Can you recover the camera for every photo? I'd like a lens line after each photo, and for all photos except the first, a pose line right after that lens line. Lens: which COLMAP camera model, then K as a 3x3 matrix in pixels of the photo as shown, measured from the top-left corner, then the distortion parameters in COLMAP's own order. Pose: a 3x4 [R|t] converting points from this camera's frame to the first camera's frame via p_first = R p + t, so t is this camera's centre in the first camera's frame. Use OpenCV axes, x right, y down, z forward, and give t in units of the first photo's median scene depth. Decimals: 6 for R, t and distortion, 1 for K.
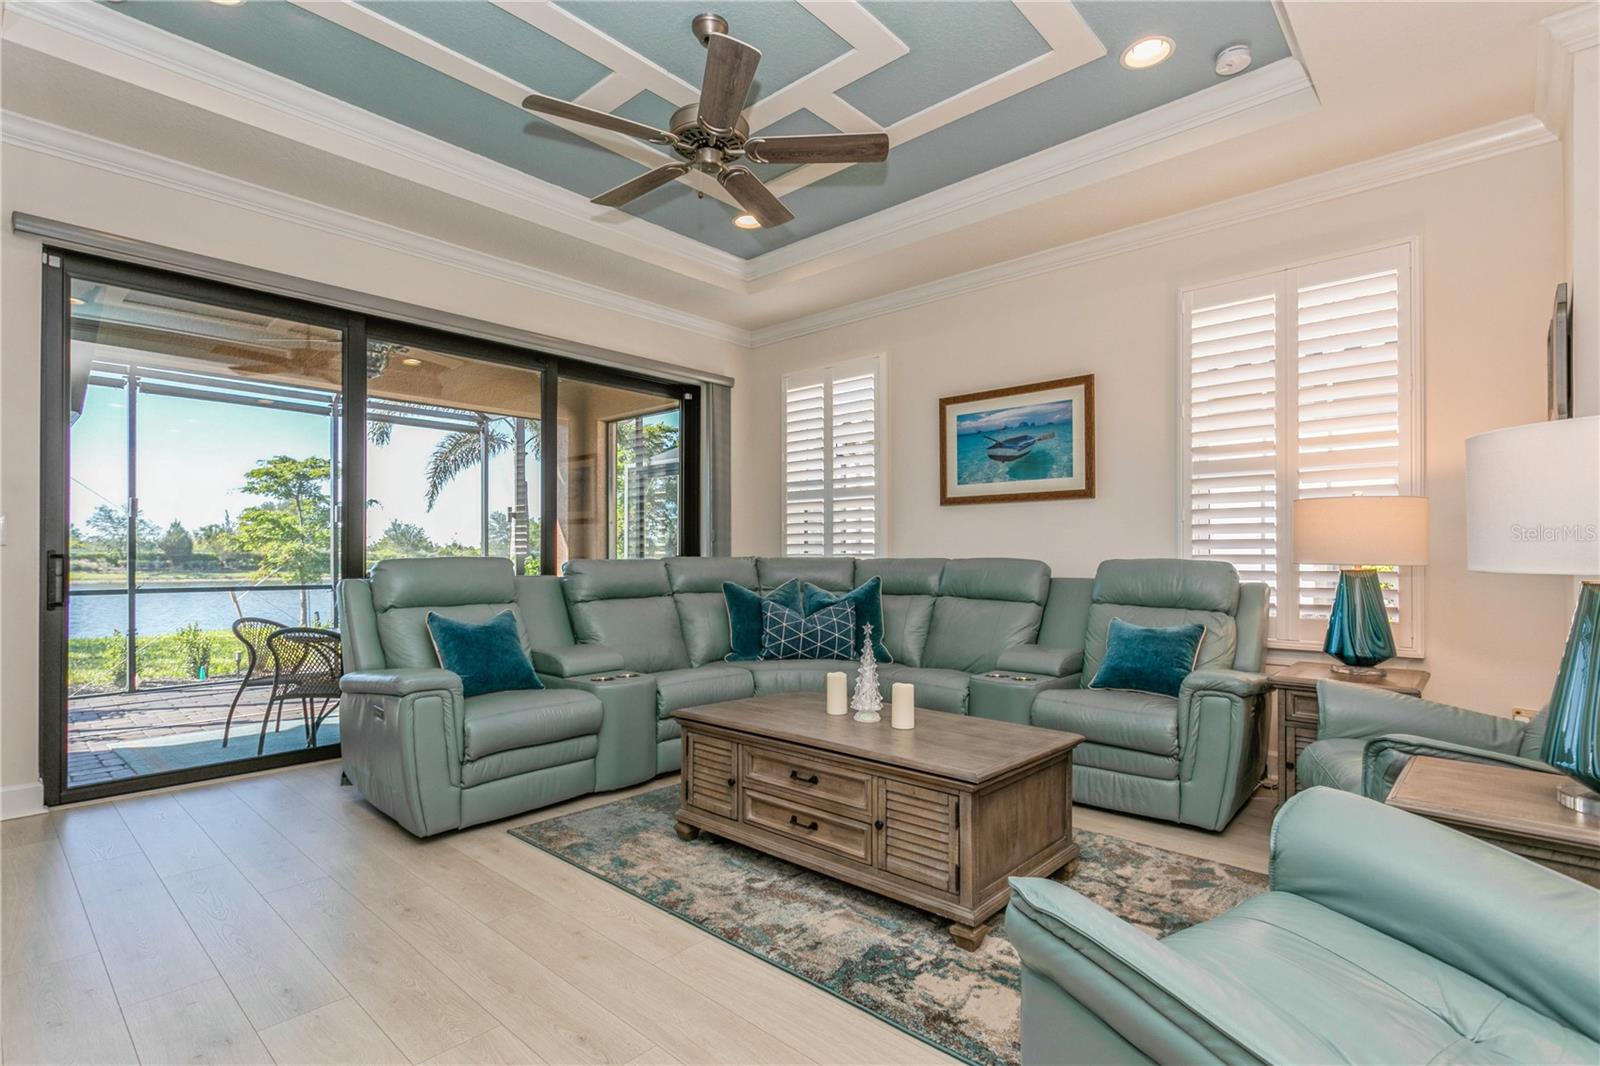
lens RADIAL K [[758.9, 0, 800.4], [0, 758.9, 552.3], [0, 0, 1]] dist [-0.002604, 0.002570]
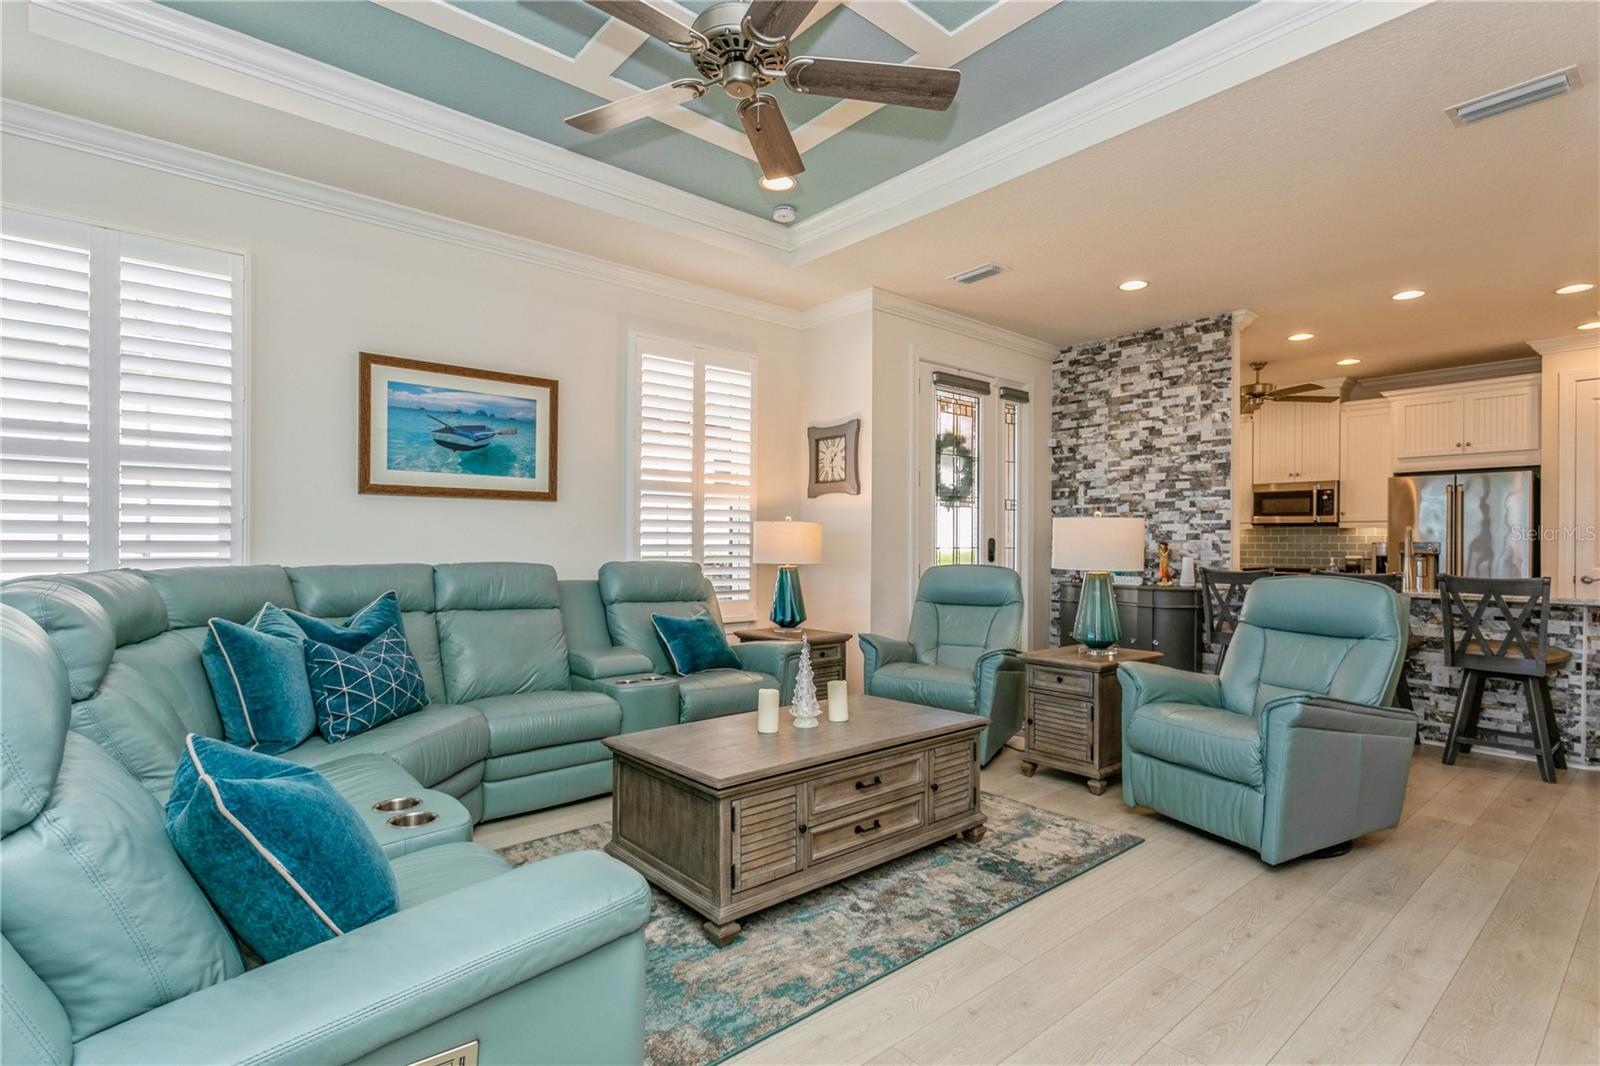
lens RADIAL K [[758.9, 0, 804.5], [0, 758.9, 534.7], [0, 0, 1]] dist [-0.002604, 0.002570]
pose [[0.135187, 0.013080, 0.990734, -0.579450], [-0.010615, 0.999875, -0.011752, -0.017989], [-0.990763, -0.008928, 0.135309, 0.523466]]
